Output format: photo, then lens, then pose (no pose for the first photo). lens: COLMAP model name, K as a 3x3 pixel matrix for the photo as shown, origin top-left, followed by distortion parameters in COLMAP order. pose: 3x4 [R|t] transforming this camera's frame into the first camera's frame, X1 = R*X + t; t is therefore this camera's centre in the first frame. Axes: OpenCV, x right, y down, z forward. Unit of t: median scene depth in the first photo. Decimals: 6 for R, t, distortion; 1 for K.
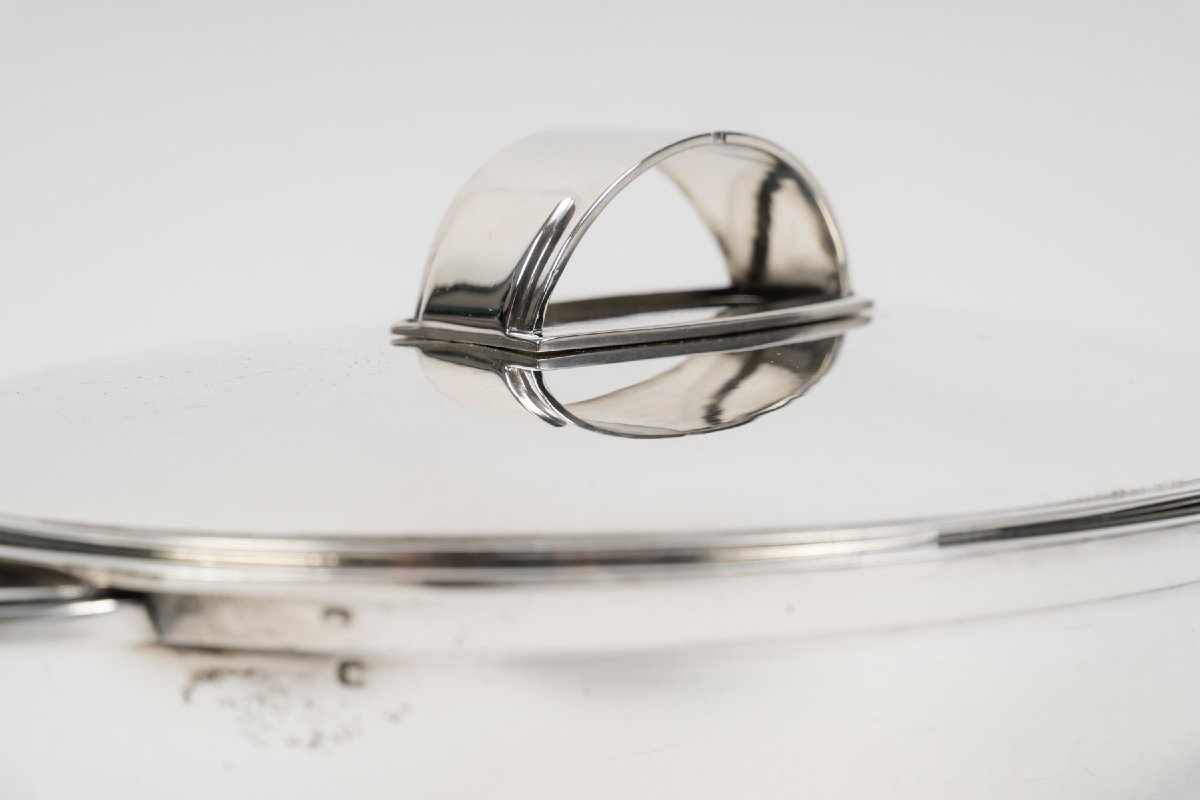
lens RADIAL K [[2541.8, 0, 599.4], [0, 2541.8, 402.7], [0, 0, 1]] dist [0.025013, 0.000000]
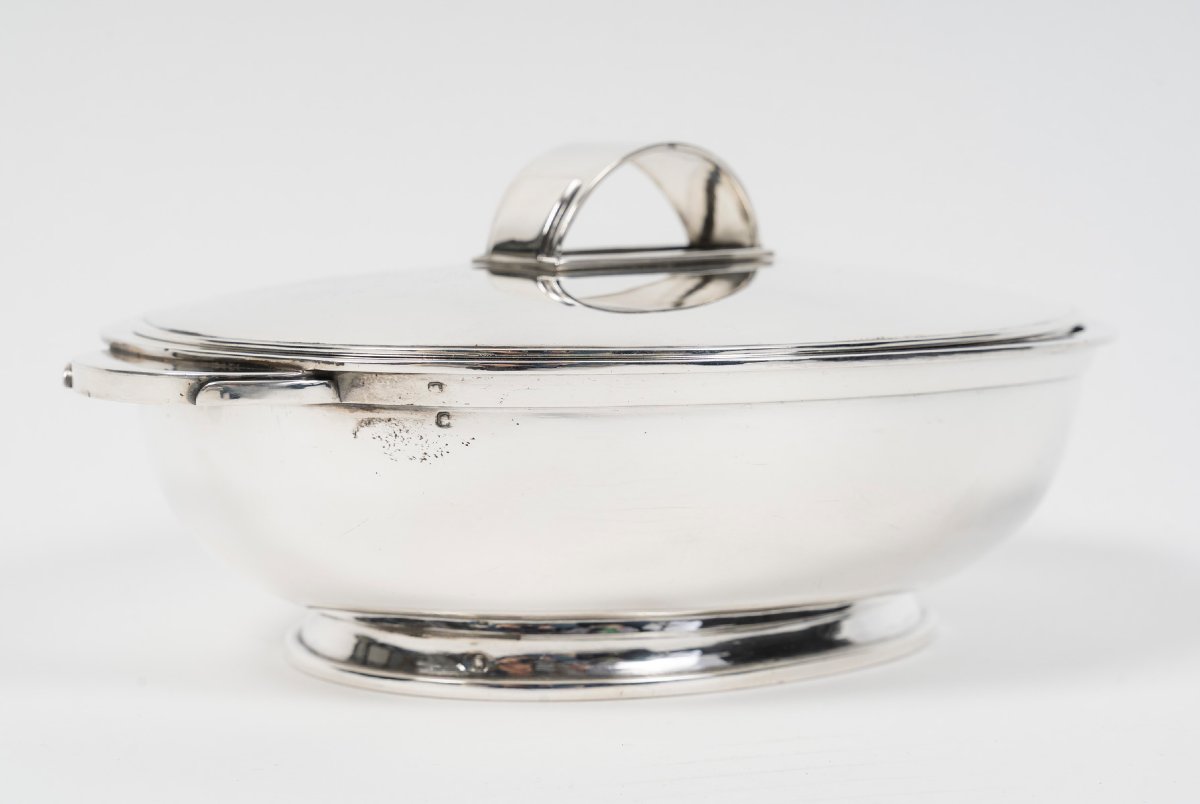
lens RADIAL K [[2401.7, 0, 600.8], [0, 2401.7, 400.3], [0, 0, 1]] dist [-0.157511, 0.000000]
pose [[0.999223, 0.002538, -0.039330, 0.081655], [-0.003721, 0.999542, -0.030034, 0.138947], [0.039236, 0.030157, 0.998775, -0.707793]]
